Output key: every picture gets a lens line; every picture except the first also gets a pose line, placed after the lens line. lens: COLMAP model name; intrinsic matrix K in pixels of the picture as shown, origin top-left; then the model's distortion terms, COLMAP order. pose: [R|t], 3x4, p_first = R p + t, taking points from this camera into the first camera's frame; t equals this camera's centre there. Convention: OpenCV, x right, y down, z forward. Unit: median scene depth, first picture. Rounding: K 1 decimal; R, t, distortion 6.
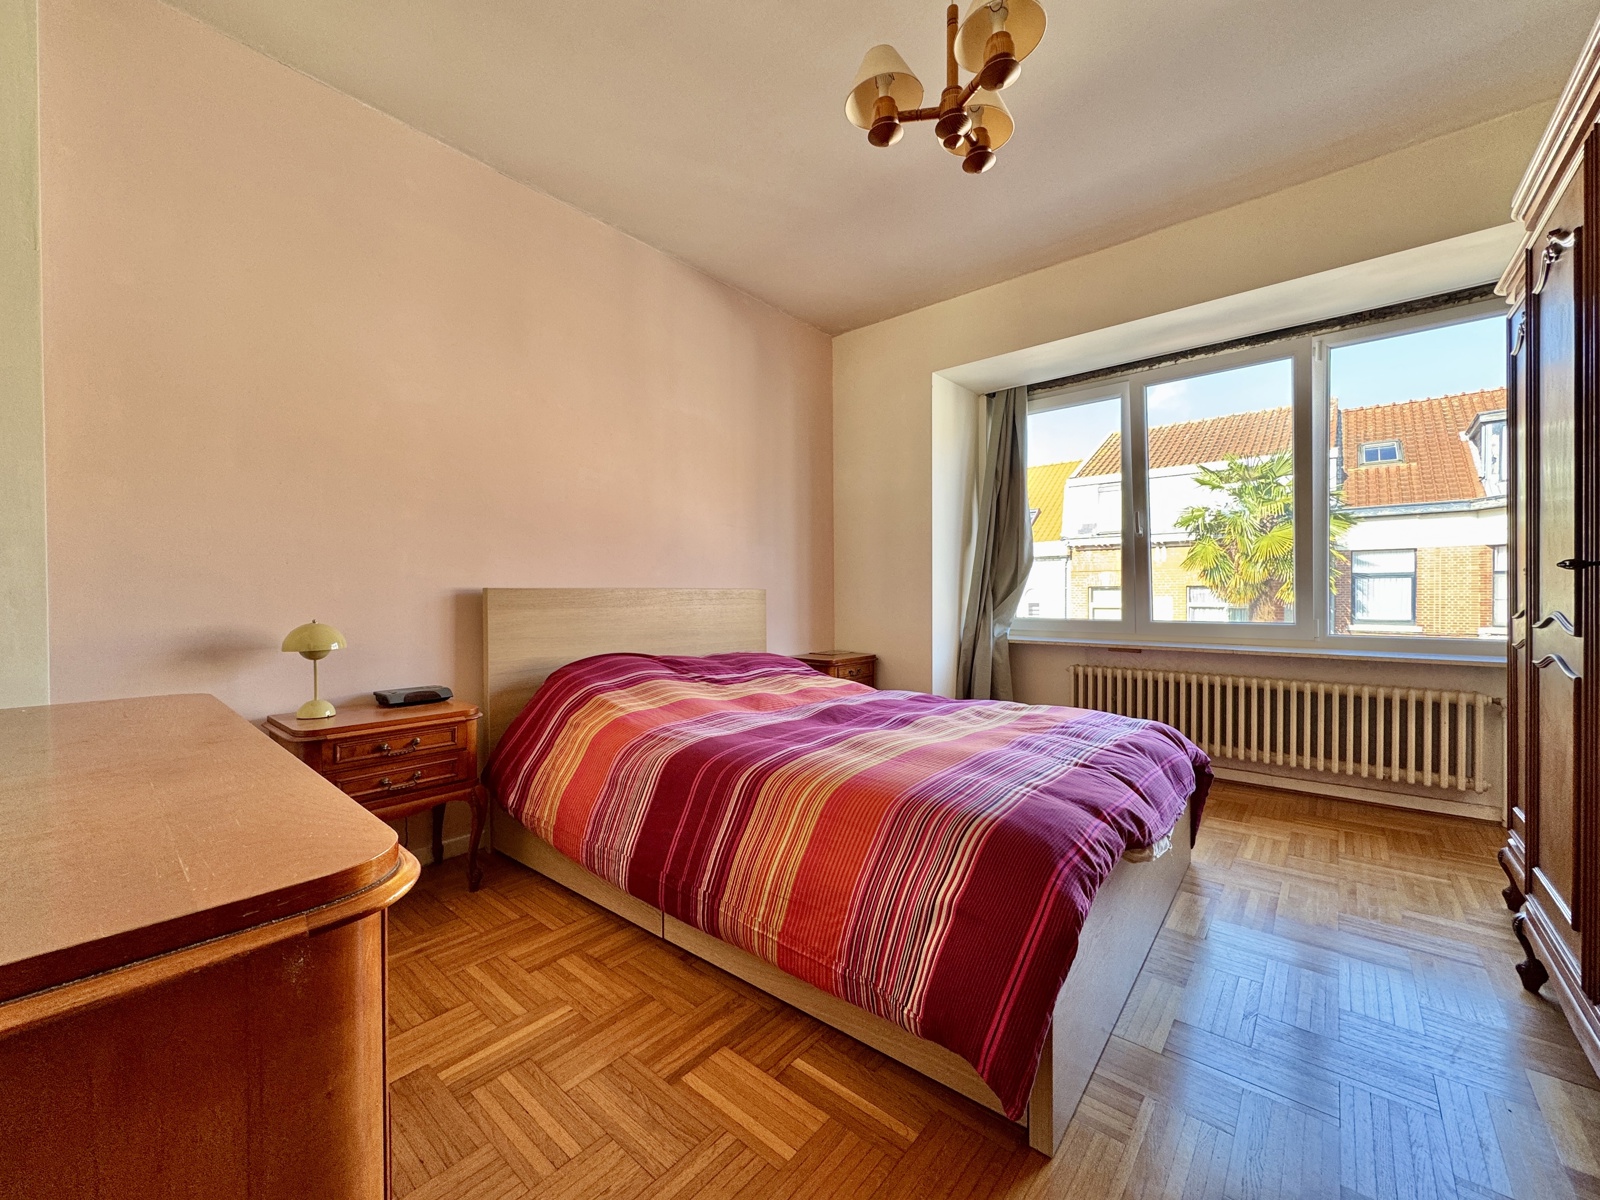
lens RADIAL K [[636.6, 0, 799.1], [0, 636.6, 598.1], [0, 0, 1]] dist [0.000359, -0.000123]
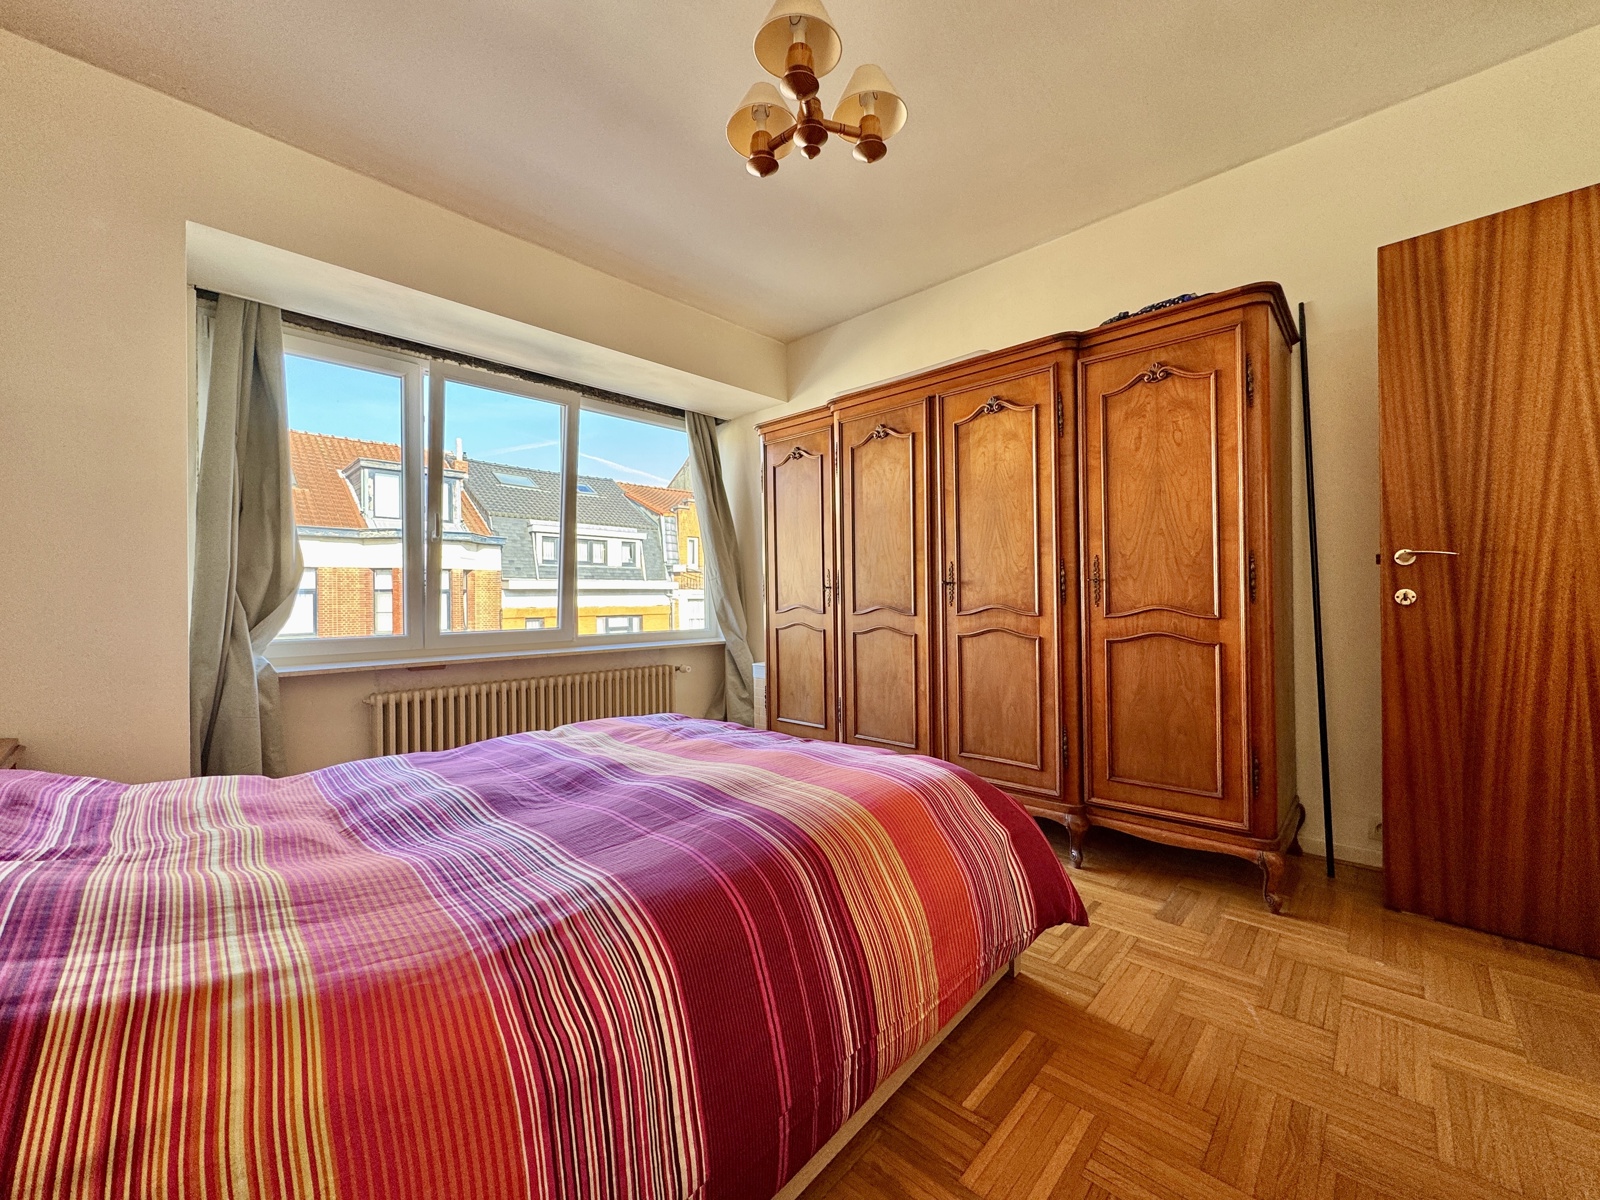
lens RADIAL K [[636.6, 0, 799.1], [0, 636.6, 598.1], [0, 0, 1]] dist [0.000359, -0.000123]
pose [[0.046441, 0.005696, 0.998905, -0.330736], [0.021936, 0.999737, -0.006720, 0.001933], [-0.998680, 0.022224, 0.046304, 0.422513]]
